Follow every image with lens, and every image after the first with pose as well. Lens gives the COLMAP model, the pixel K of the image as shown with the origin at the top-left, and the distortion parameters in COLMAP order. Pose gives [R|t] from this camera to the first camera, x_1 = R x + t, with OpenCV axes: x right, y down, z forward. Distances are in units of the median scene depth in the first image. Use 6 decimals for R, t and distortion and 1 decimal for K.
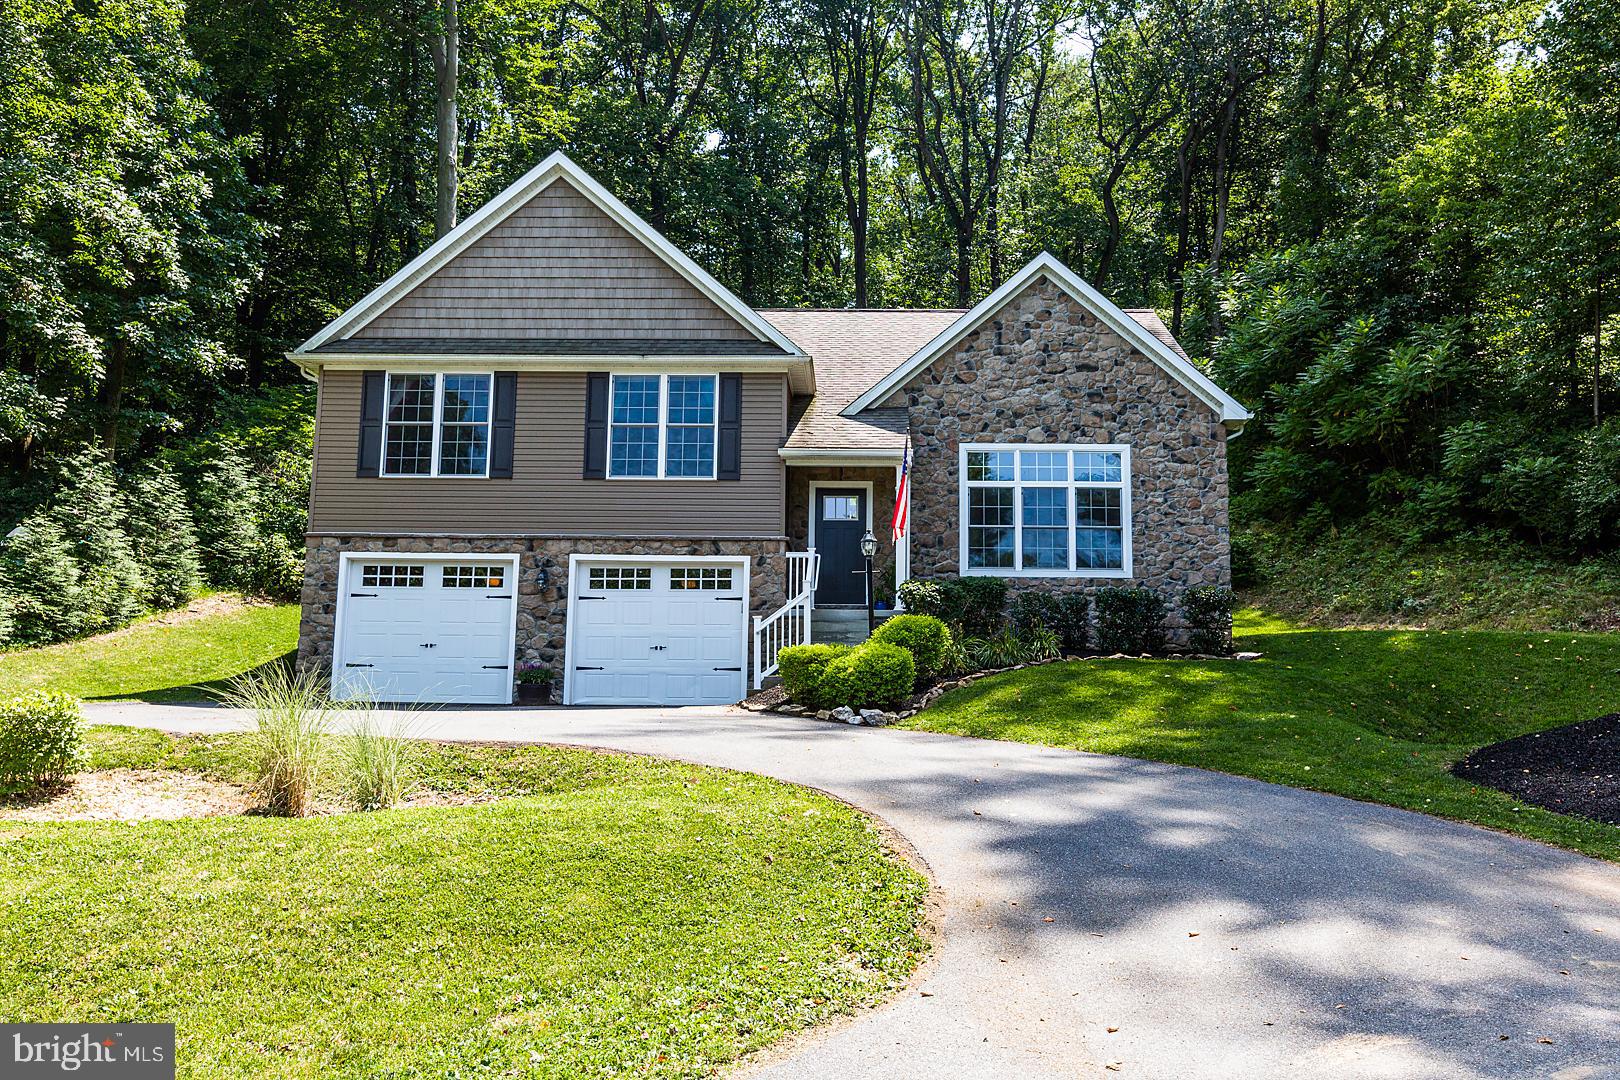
lens RADIAL K [[1289.5, 0, 830.2], [0, 1289.5, 547.3], [0, 0, 1]] dist [0.009912, -0.007400]
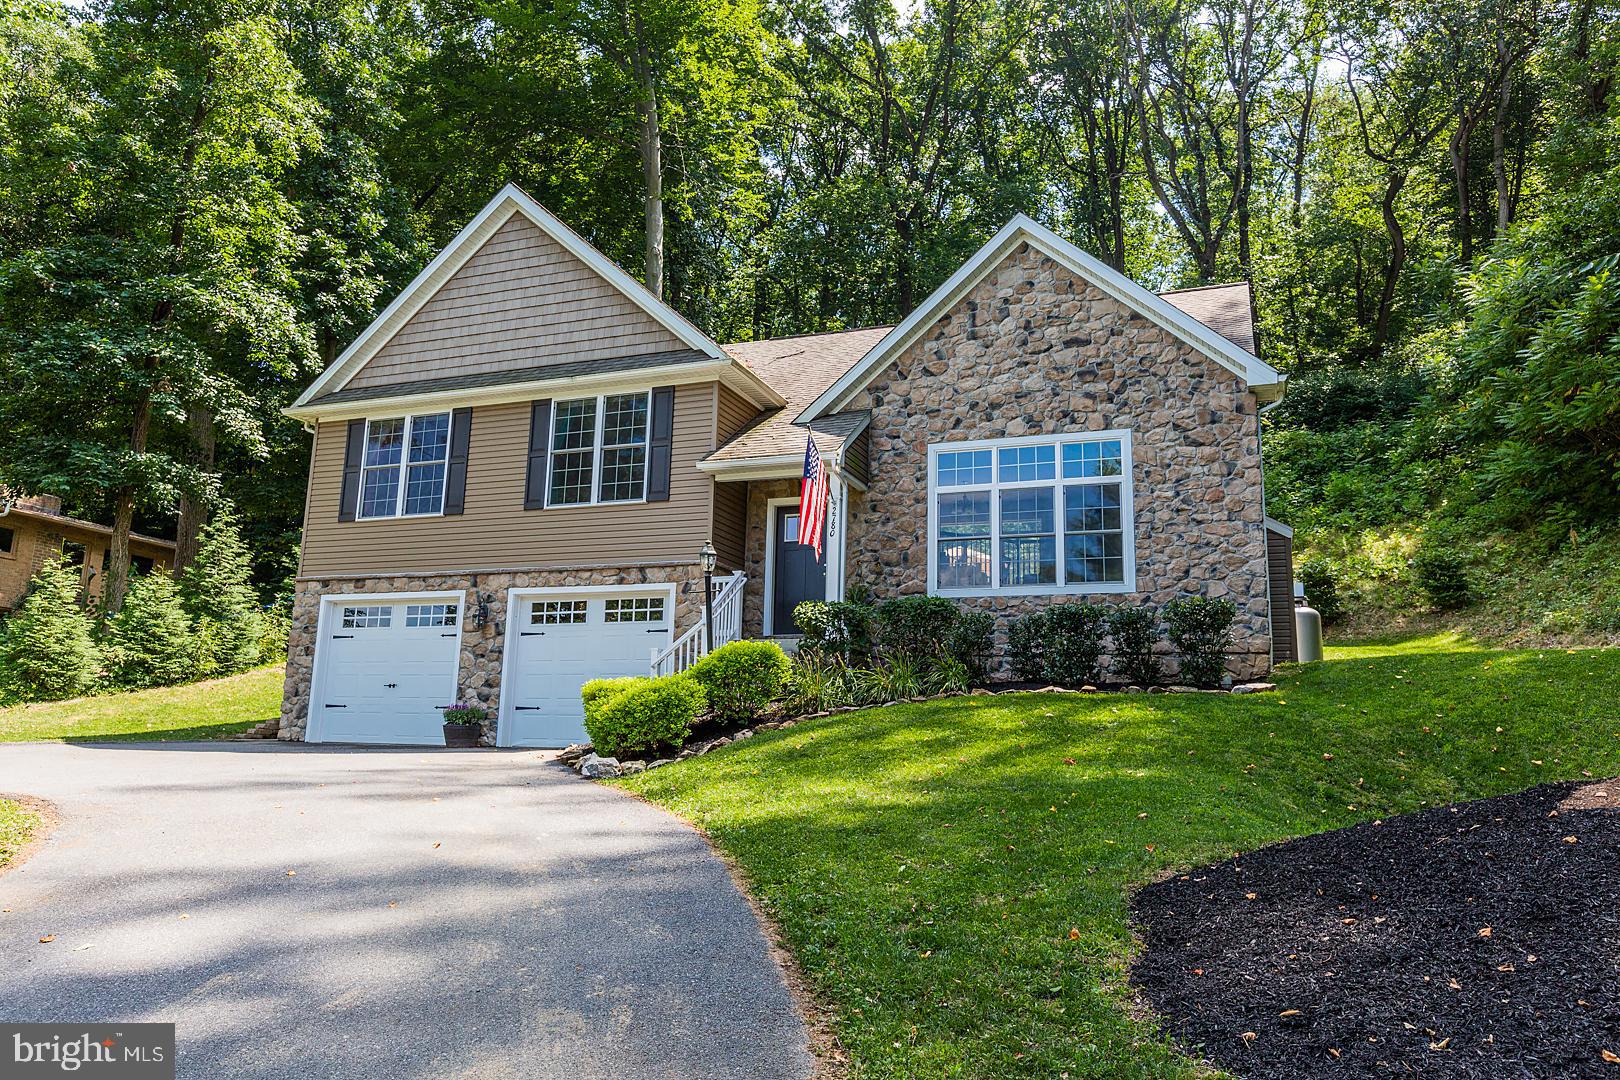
lens RADIAL K [[1135.8, 0, 808.7], [0, 1135.8, 533.7], [0, 0, 1]] dist [0.003317, -0.001925]
pose [[0.941125, -0.054996, -0.333555, 0.285944], [0.034652, 0.997175, -0.066642, 0.027972], [0.336278, 0.051160, 0.940372, 0.270106]]
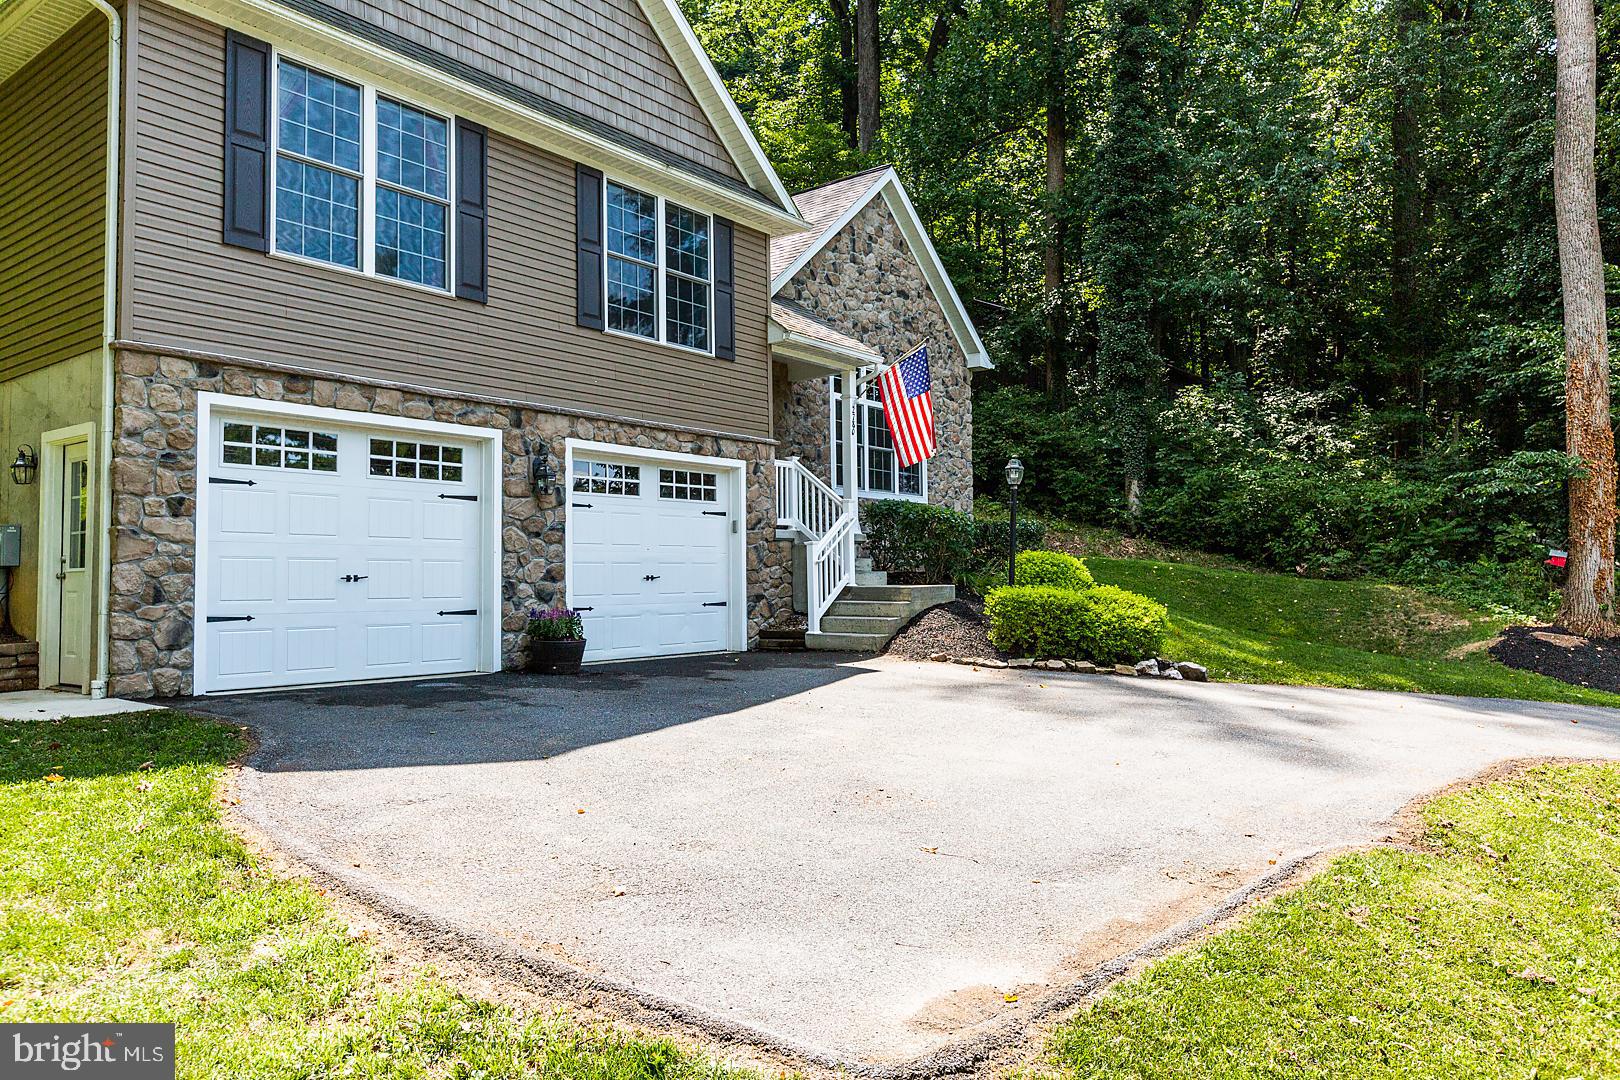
lens RADIAL K [[1108.9, 0, 810.9], [0, 1108.9, 536.4], [0, 0, 1]] dist [0.000909, -0.000147]
pose [[0.589273, 0.016810, 0.807759, -0.570019], [-0.095399, 0.994237, 0.048904, 0.015261], [-0.802282, -0.105878, 0.587481, 0.547926]]
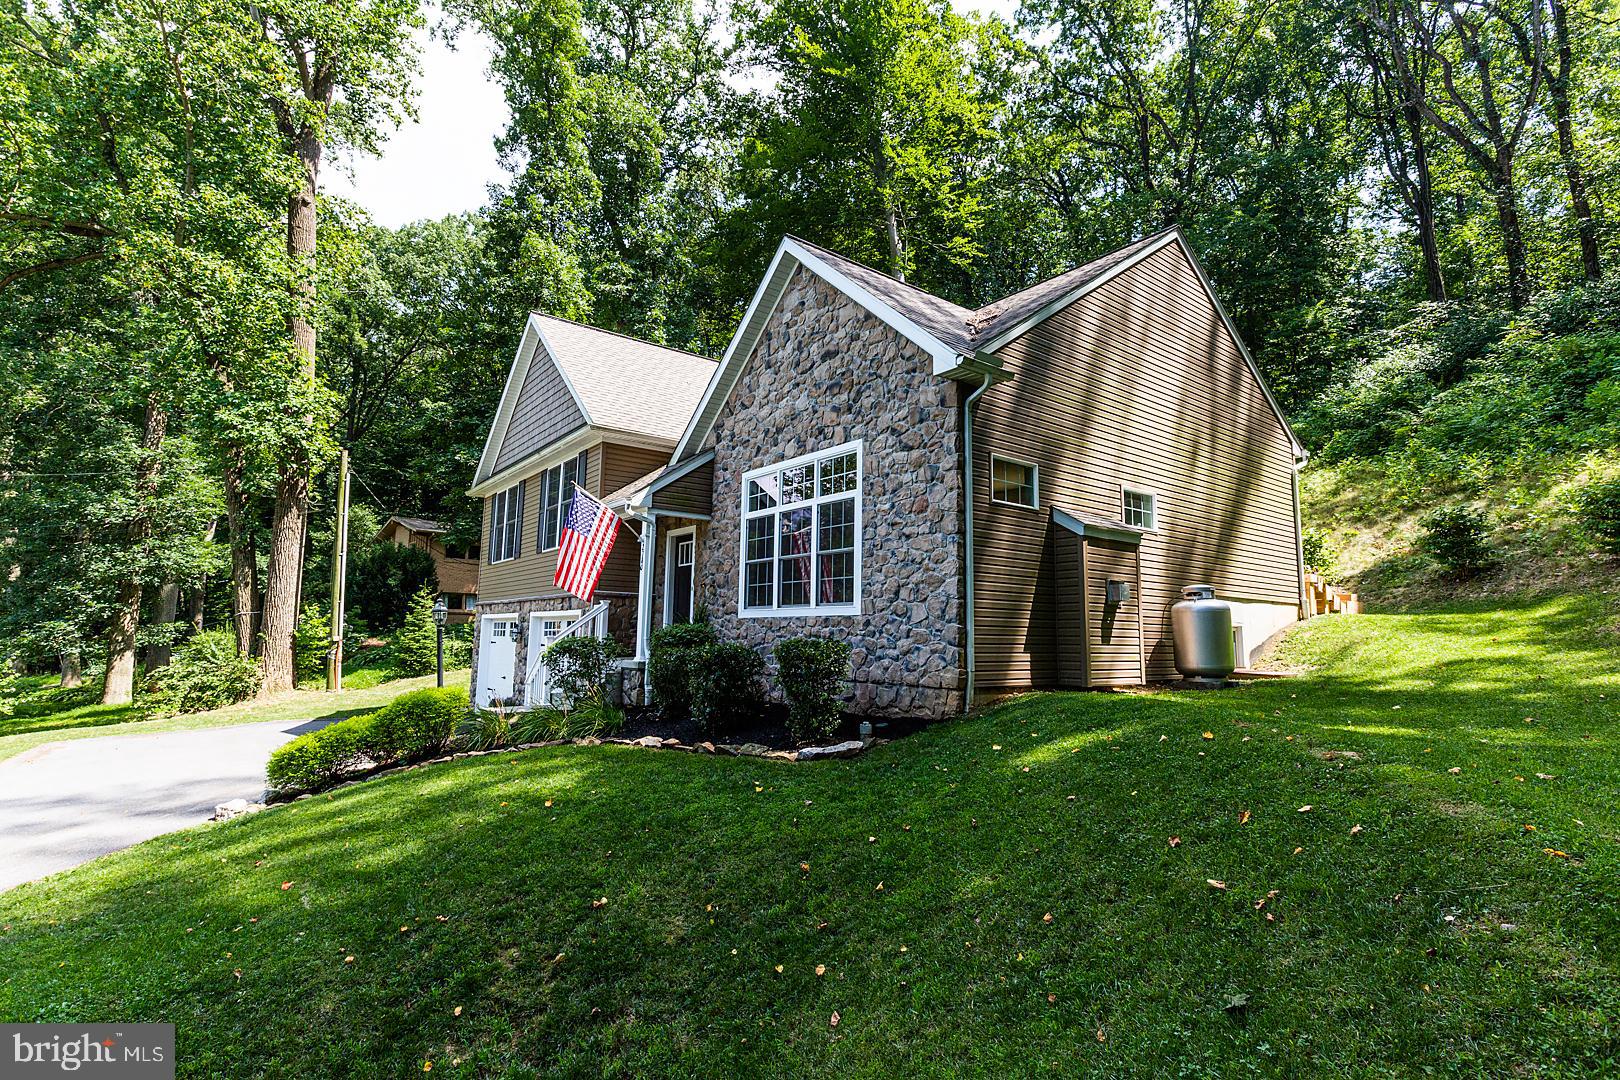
lens RADIAL K [[776.6, 0, 810.0], [0, 776.6, 536.0], [0, 0, 1]] dist [-0.001070, 0.000958]
pose [[0.626740, -0.104996, -0.772122, 0.581896], [0.101901, 0.993415, -0.052374, -0.001377], [0.772537, -0.045855, 0.633312, 0.704712]]
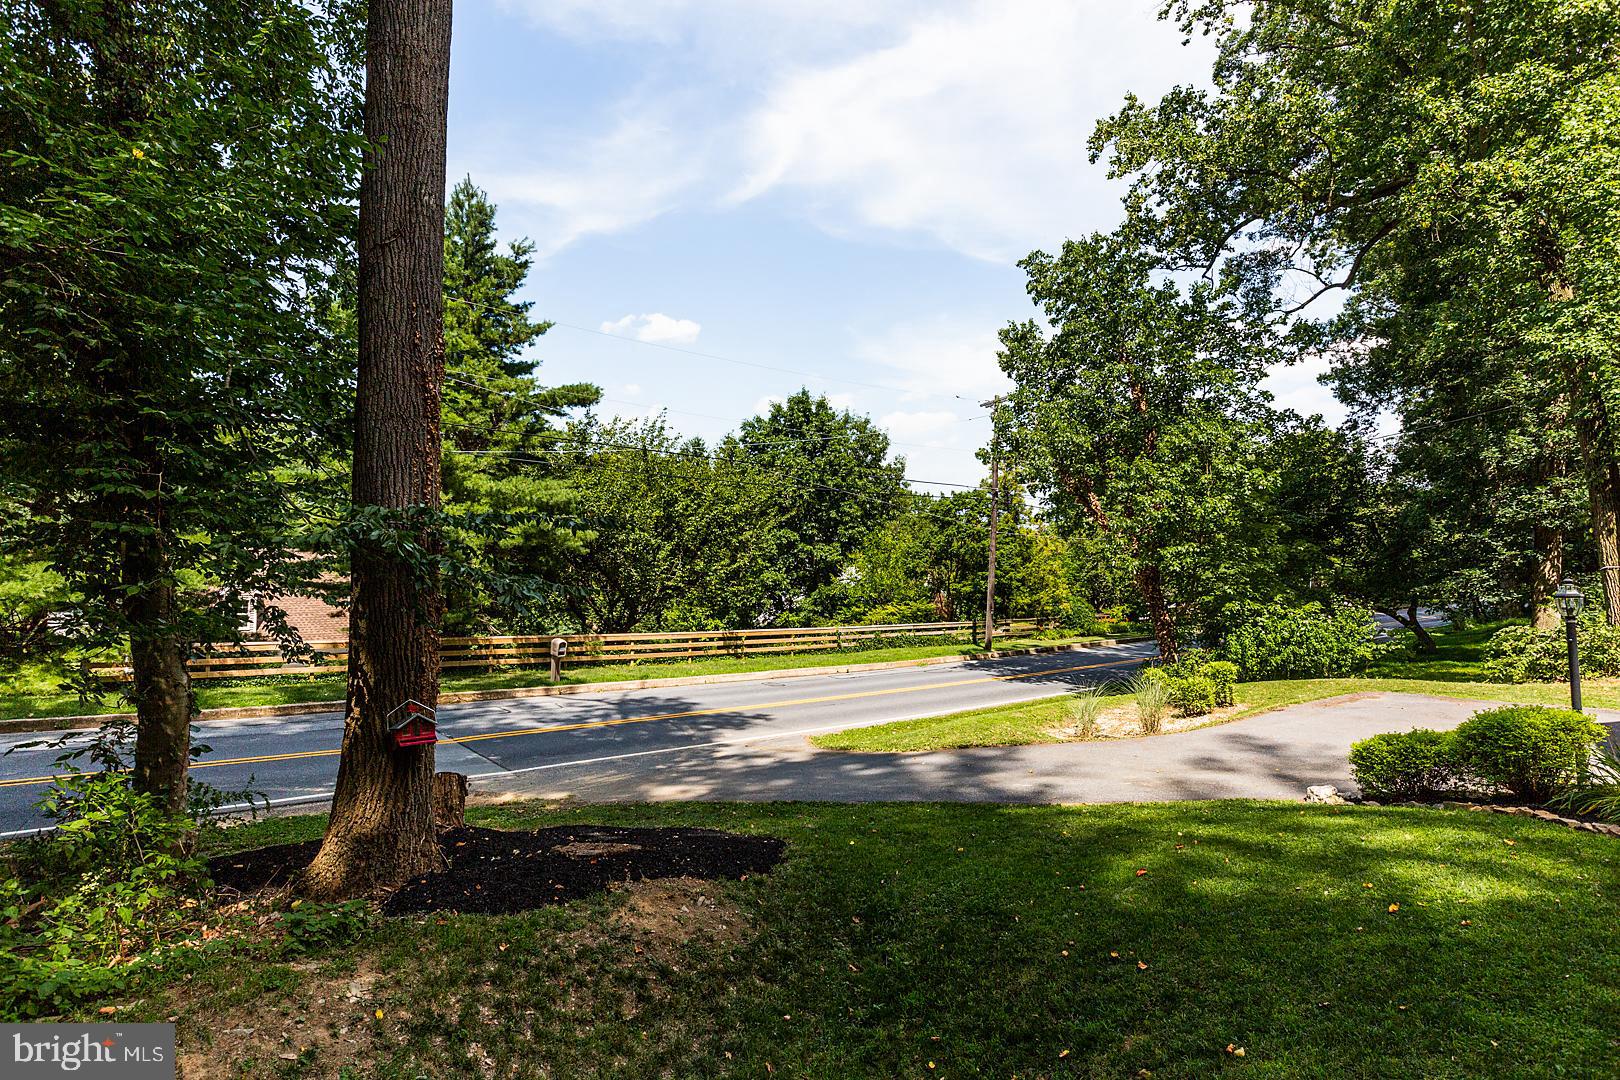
lens RADIAL K [[844.8, 0, 807.8], [0, 844.8, 535.9], [0, 0, 1]] dist [0.000199, -0.000128]
pose [[-0.766750, -0.032638, -0.641116, 0.539718], [0.058949, 0.990907, -0.120946, -0.005169], [0.639234, -0.130529, -0.757854, 0.912285]]
